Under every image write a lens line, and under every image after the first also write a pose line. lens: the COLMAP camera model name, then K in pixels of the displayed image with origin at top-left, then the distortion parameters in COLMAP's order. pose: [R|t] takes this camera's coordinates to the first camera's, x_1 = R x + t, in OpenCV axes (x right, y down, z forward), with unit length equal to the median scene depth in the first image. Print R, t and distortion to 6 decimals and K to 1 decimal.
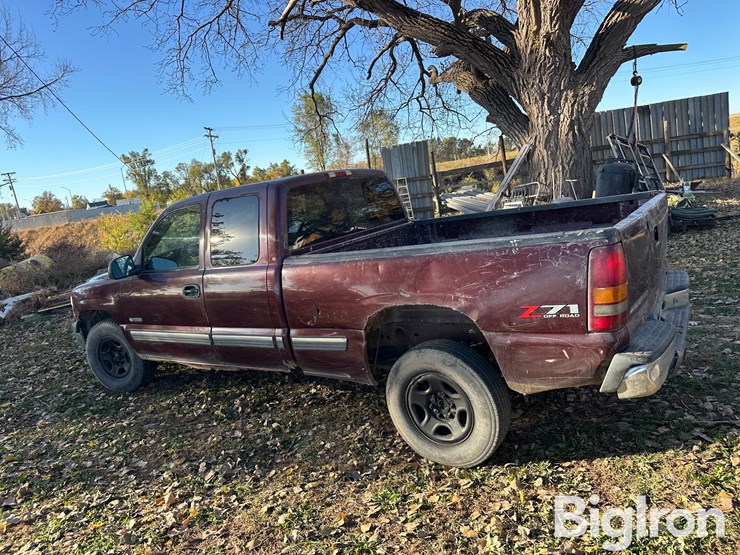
lens RADIAL K [[534.1, 0, 370.6], [0, 534.1, 278.3], [0, 0, 1]] dist [0.053375, -0.069008]
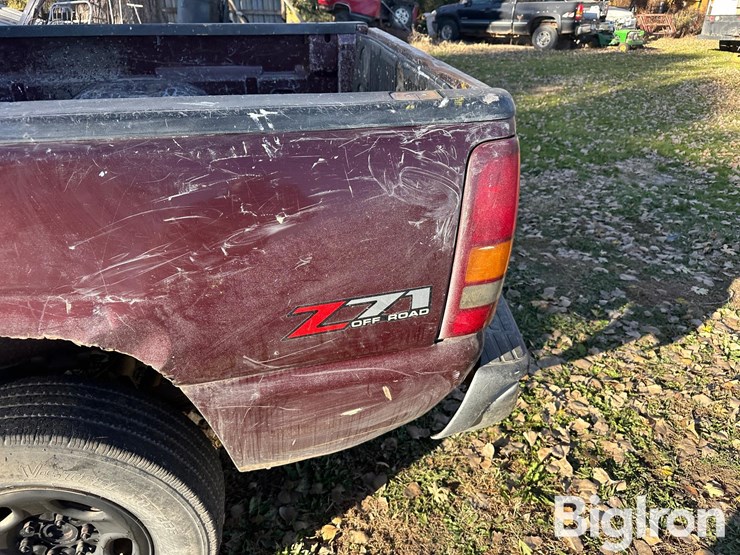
lens RADIAL K [[534.1, 0, 370.6], [0, 534.1, 278.3], [0, 0, 1]] dist [0.053375, -0.069008]
pose [[0.715621, -0.184235, 0.673753, 0.051238], [-0.006035, 0.962921, 0.269717, -0.040444], [-0.698462, -0.197081, 0.687975, 0.462965]]
